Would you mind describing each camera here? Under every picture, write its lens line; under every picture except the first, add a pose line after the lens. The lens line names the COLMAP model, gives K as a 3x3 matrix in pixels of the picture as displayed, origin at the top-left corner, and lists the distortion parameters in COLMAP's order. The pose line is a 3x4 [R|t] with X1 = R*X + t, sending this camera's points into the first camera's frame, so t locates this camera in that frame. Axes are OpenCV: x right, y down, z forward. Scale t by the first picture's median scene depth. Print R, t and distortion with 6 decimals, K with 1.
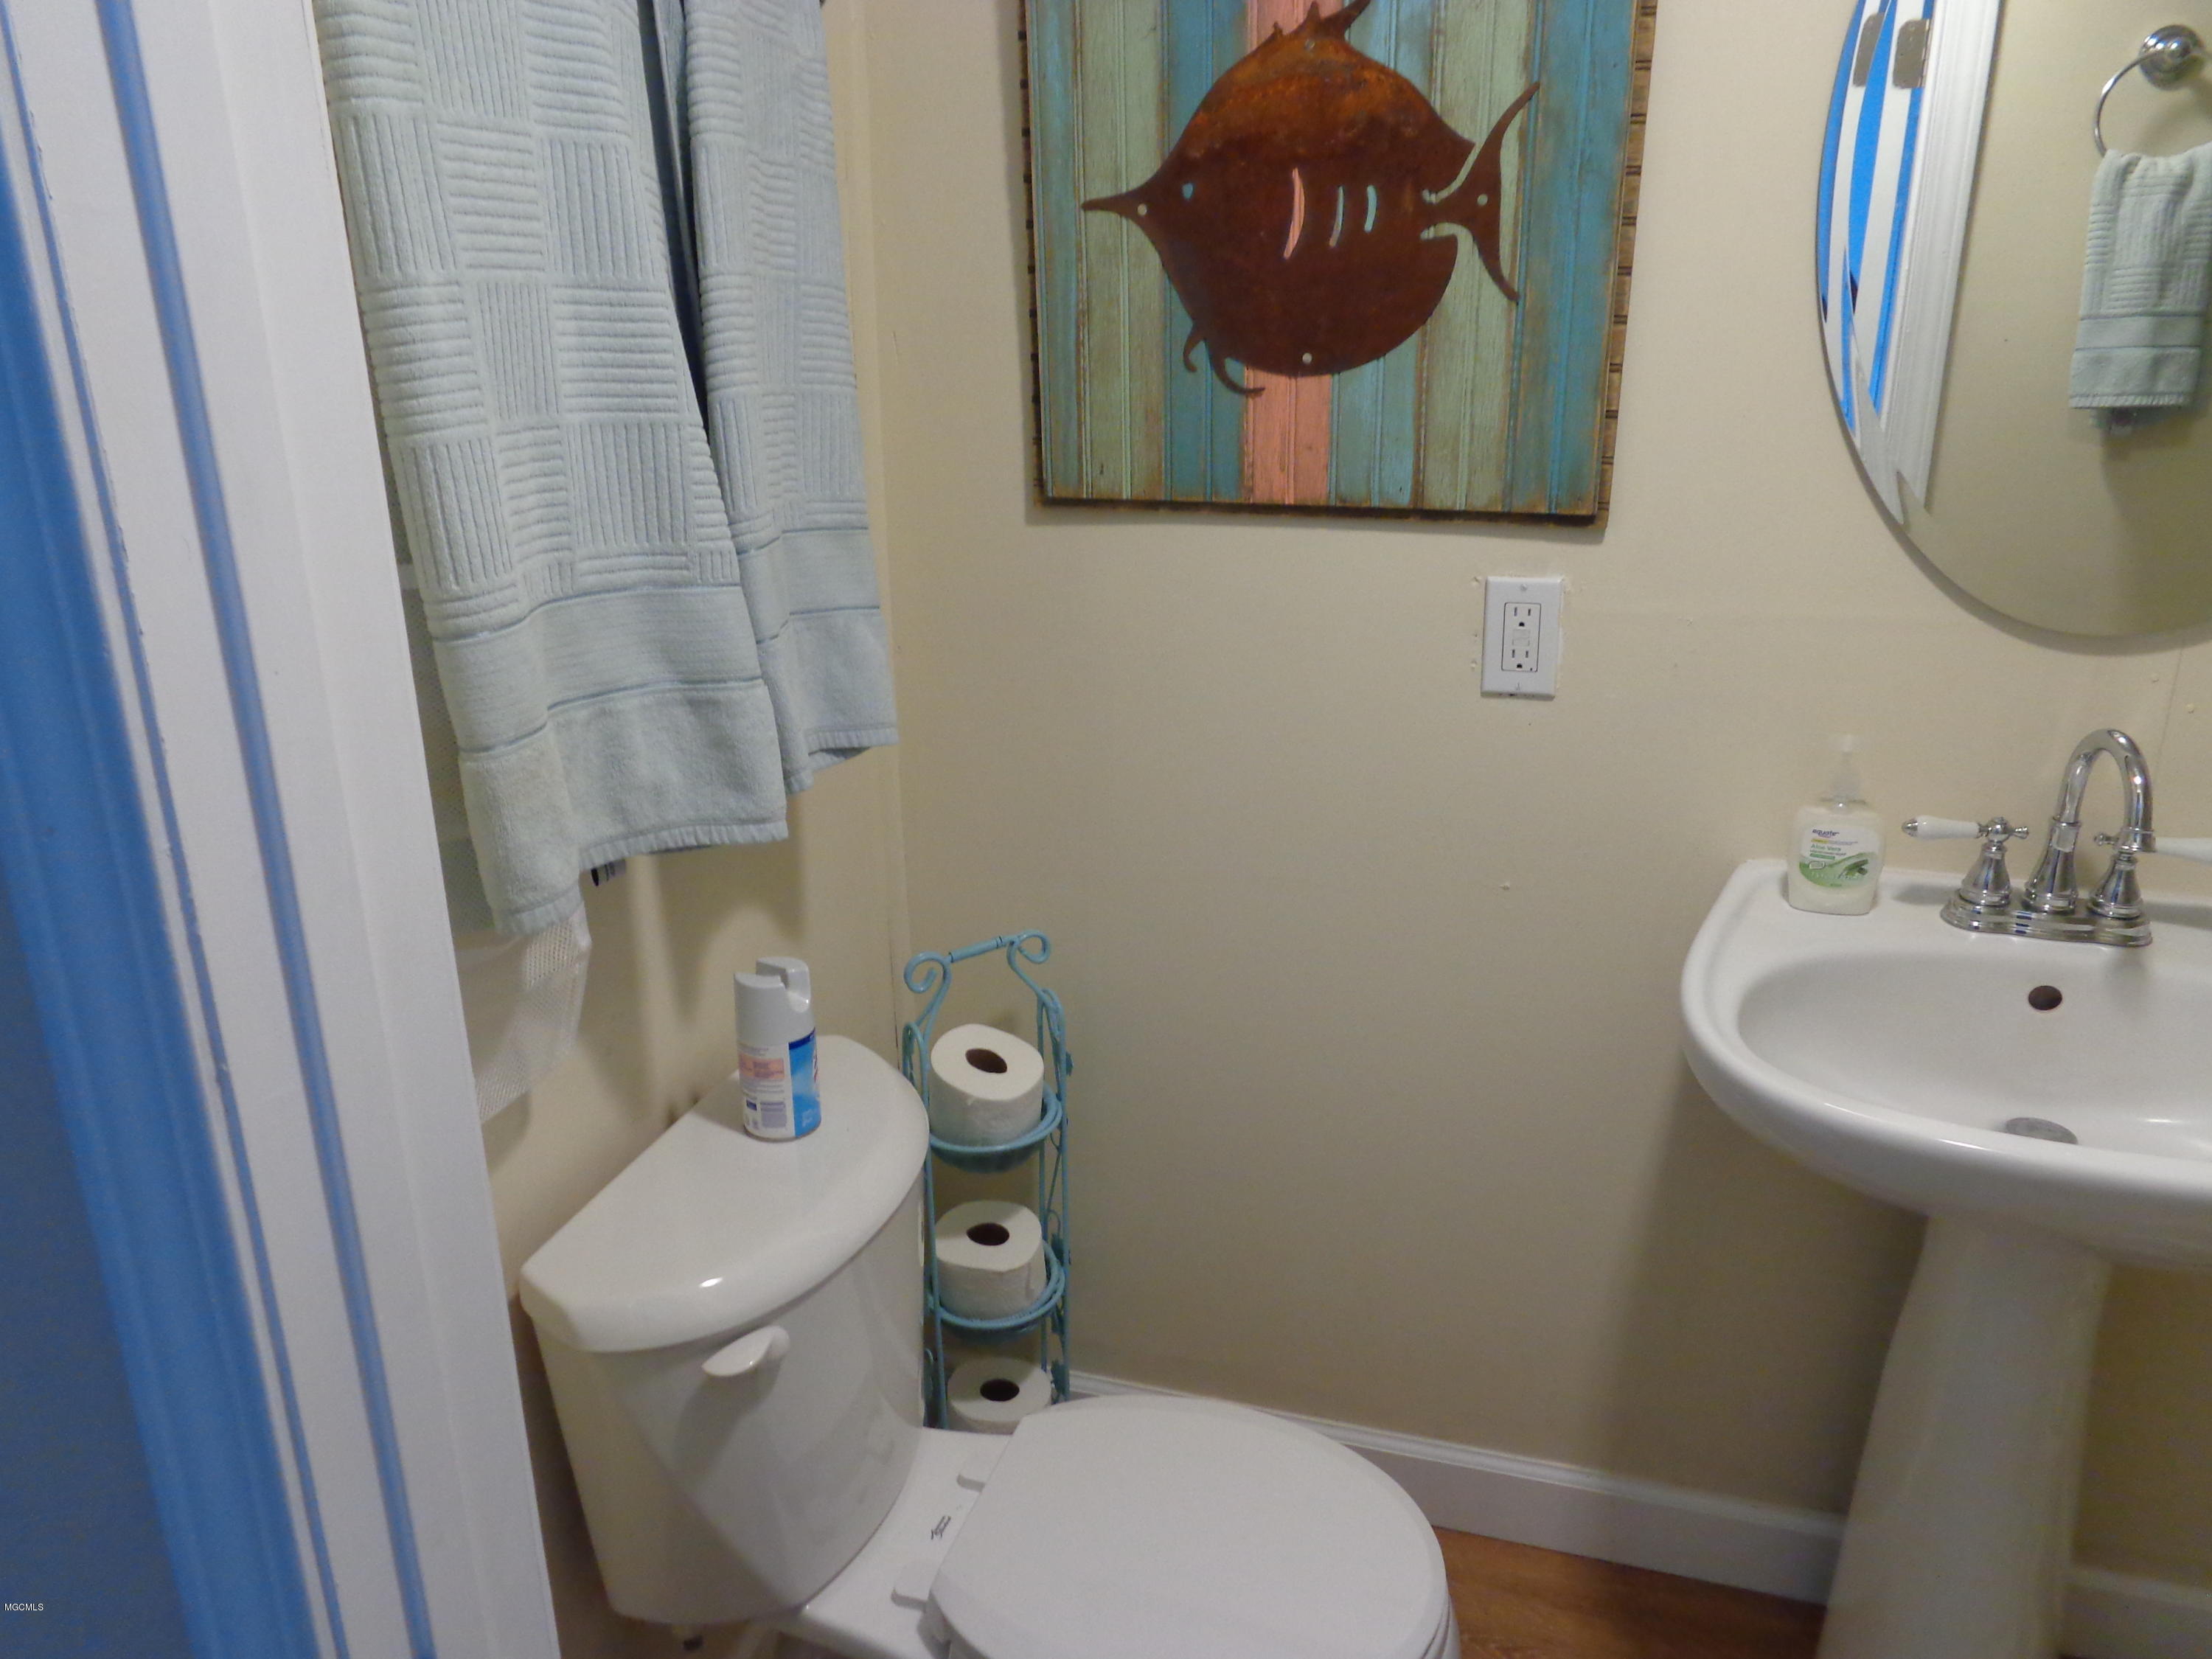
lens RADIAL K [[1677.3, 0, 1115.0], [0, 1677.3, 827.1], [0, 0, 1]] dist [0.008120, 0.001465]
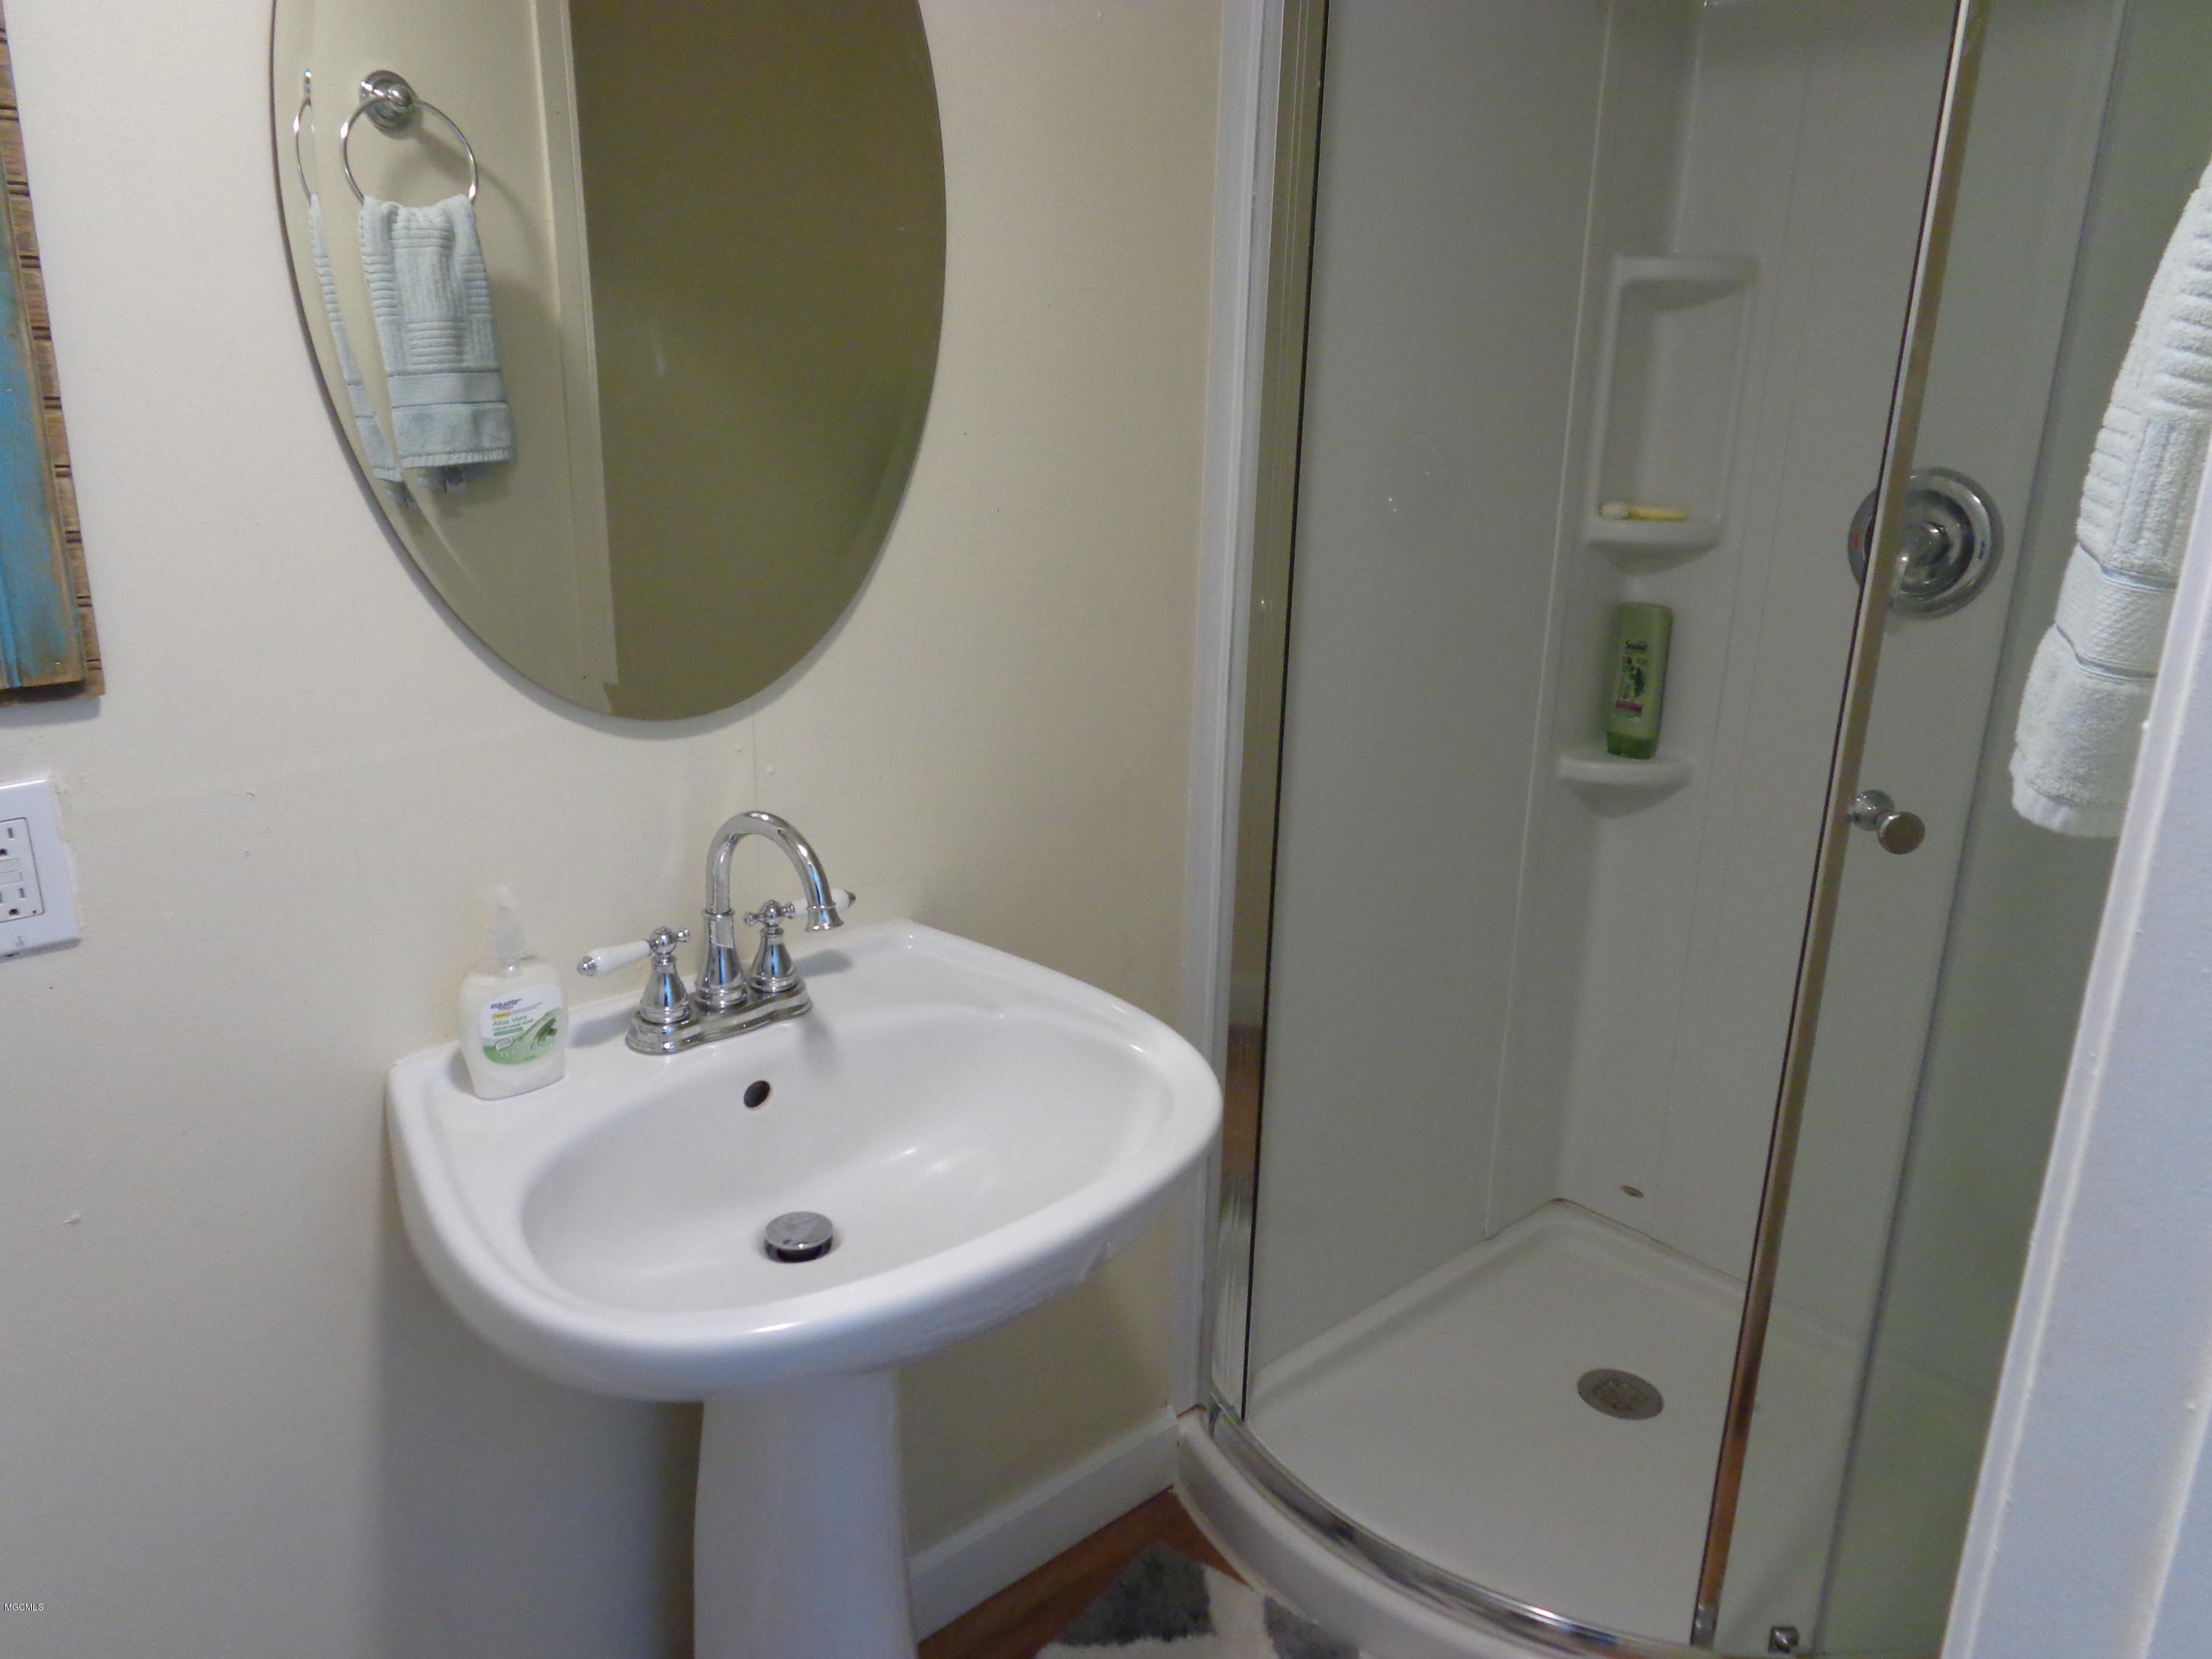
lens RADIAL K [[1677.3, 0, 1103.0], [0, 1677.3, 833.8], [0, 0, 1]] dist [0.008120, 0.001465]
pose [[0.503119, -0.245367, 0.828653, -0.097836], [0.256123, 0.958106, 0.128193, -0.107690], [-0.825392, 0.147741, 0.544885, 0.284691]]
